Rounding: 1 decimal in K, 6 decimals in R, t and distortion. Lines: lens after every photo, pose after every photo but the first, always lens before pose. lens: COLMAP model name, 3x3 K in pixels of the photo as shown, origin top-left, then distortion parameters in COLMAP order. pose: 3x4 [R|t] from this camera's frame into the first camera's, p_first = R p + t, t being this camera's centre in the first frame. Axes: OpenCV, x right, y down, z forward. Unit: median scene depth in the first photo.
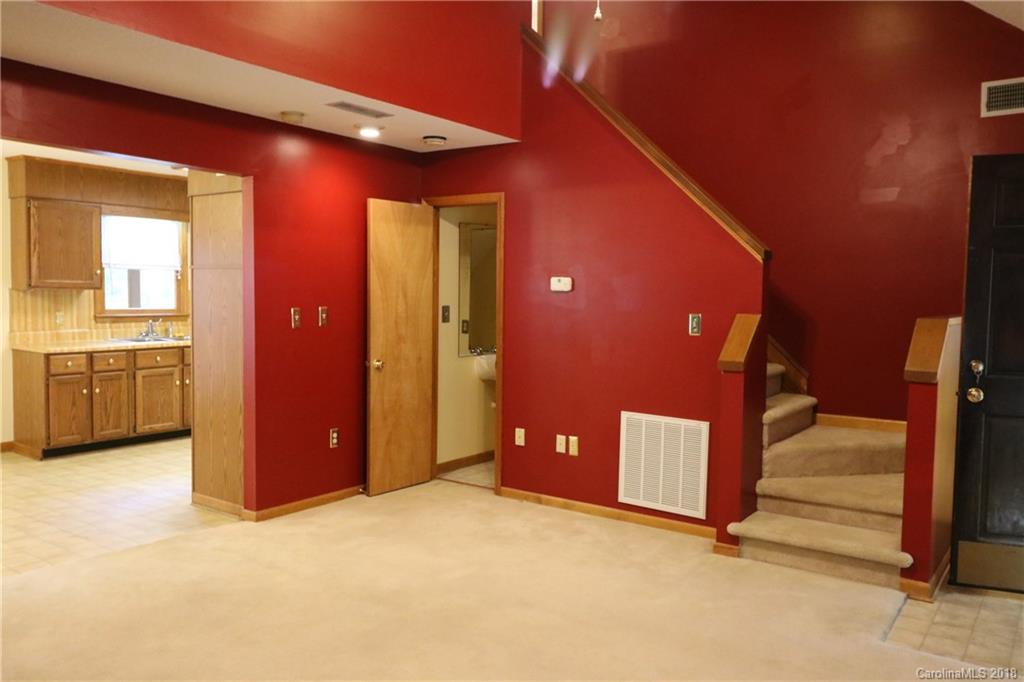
lens RADIAL K [[790.6, 0, 498.2], [0, 790.6, 335.4], [0, 0, 1]] dist [0.007192, -0.007887]
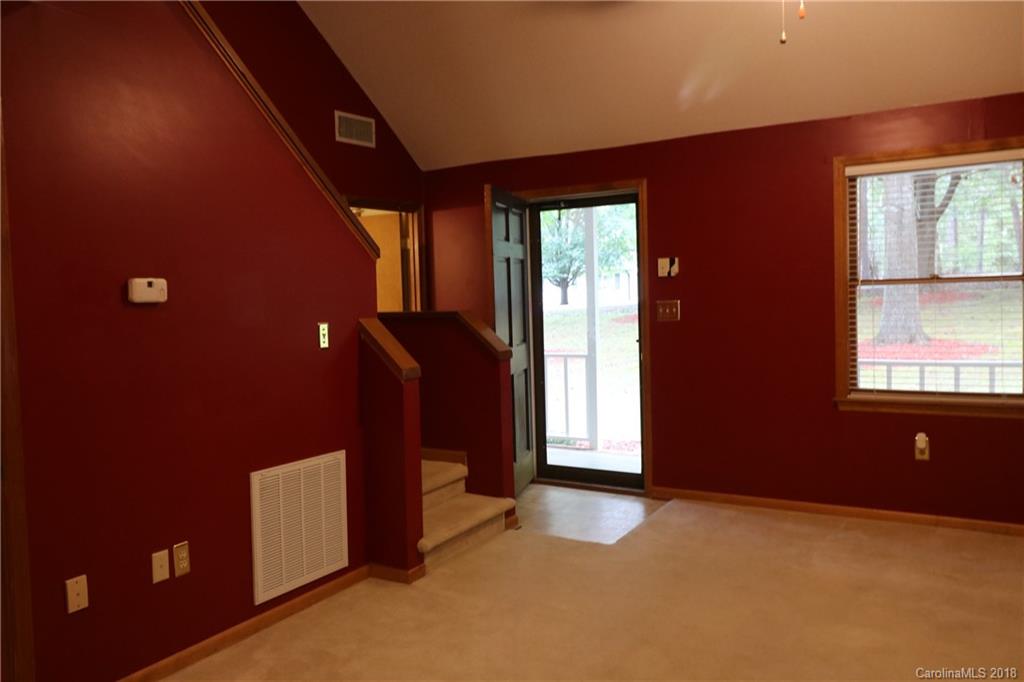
lens RADIAL K [[790.6, 0, 498.2], [0, 790.6, 335.4], [0, 0, 1]] dist [0.007192, -0.007887]
pose [[-0.083454, -0.065973, 0.994325, -0.536153], [0.087249, 0.993491, 0.073240, -0.054516], [-0.992685, 0.092866, -0.077154, 0.828523]]
